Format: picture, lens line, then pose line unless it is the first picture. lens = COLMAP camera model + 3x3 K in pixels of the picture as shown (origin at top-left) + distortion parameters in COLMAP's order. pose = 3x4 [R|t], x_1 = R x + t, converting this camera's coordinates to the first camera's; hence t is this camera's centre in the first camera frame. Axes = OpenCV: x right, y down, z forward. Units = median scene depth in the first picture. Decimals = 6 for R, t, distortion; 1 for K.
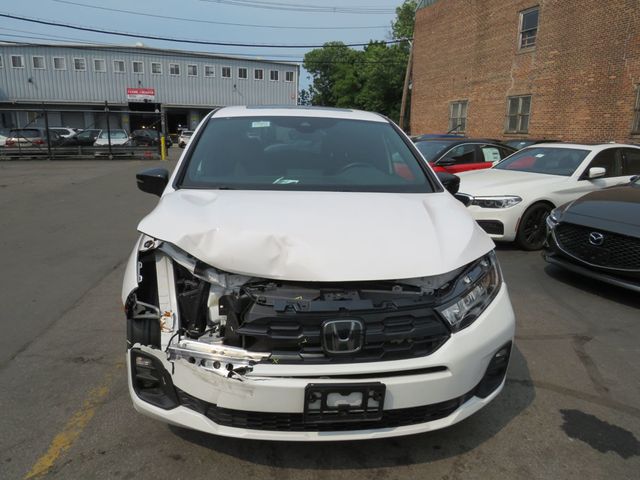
lens RADIAL K [[482.1, 0, 320.0], [0, 482.1, 240.0], [0, 0, 1]] dist [-0.000712, 0.005472]
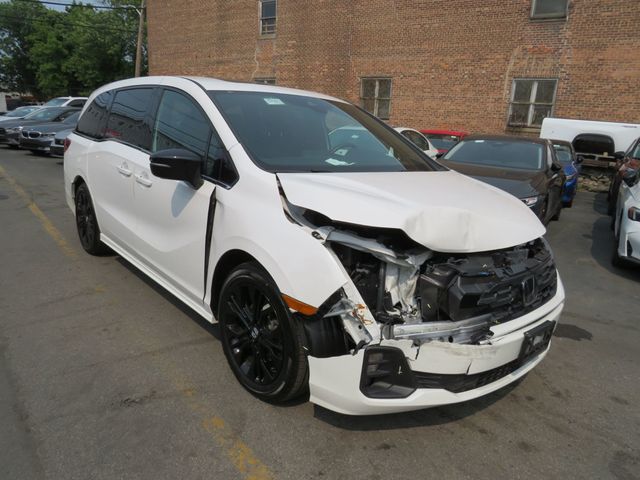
lens RADIAL K [[499.6, 0, 296.6], [0, 499.6, 239.3], [0, 0, 1]] dist [-0.048029, 0.013213]
pose [[0.809891, -0.109641, 0.576243, -0.211772], [0.087363, 0.993966, 0.066334, -0.011596], [-0.580039, -0.003381, 0.814582, 0.060688]]
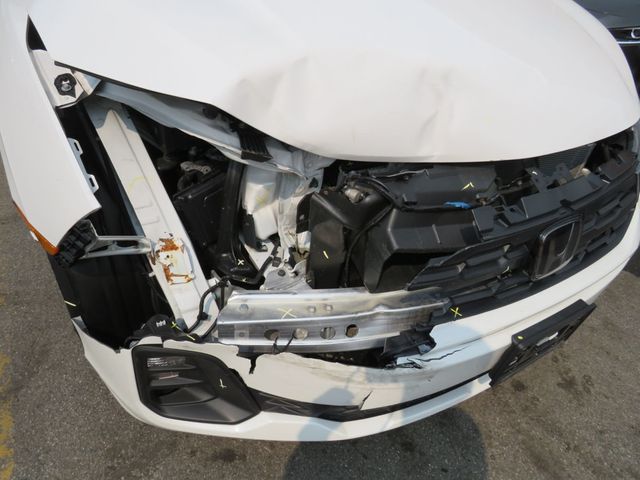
lens RADIAL K [[458.7, 0, 320.0], [0, 458.7, 240.0], [0, 0, 1]] dist [-0.035527, 0.006348]
pose [[0.897050, -0.200420, 0.393870, -0.078458], [0.005041, 0.895833, 0.444363, -0.009500], [-0.441901, -0.396630, 0.804617, 0.128985]]
